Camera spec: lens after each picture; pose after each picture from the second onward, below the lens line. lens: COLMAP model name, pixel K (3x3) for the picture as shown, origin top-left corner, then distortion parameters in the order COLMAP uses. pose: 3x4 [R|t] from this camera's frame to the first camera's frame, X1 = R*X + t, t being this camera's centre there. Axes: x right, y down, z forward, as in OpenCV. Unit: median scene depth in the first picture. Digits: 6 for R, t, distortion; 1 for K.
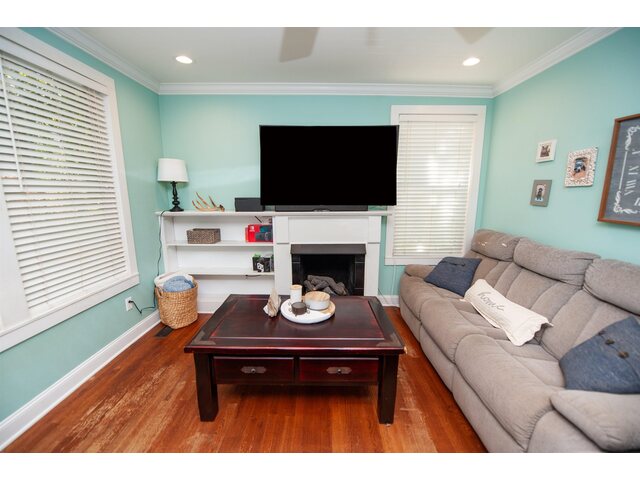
lens RADIAL K [[261.6, 0, 320.0], [0, 261.6, 240.0], [0, 0, 1]] dist [-0.009116, -0.004266]
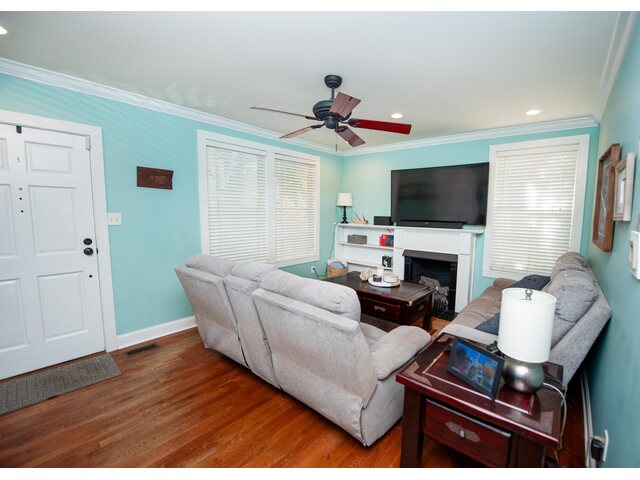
lens RADIAL K [[288.8, 0, 340.3], [0, 288.8, 239.9], [0, 0, 1]] dist [-0.000439, -0.000103]
pose [[0.779607, 0.075925, -0.621649, 0.596174], [-0.120762, 0.992220, -0.030263, 0.055432], [0.614515, 0.098665, 0.782711, -0.462980]]
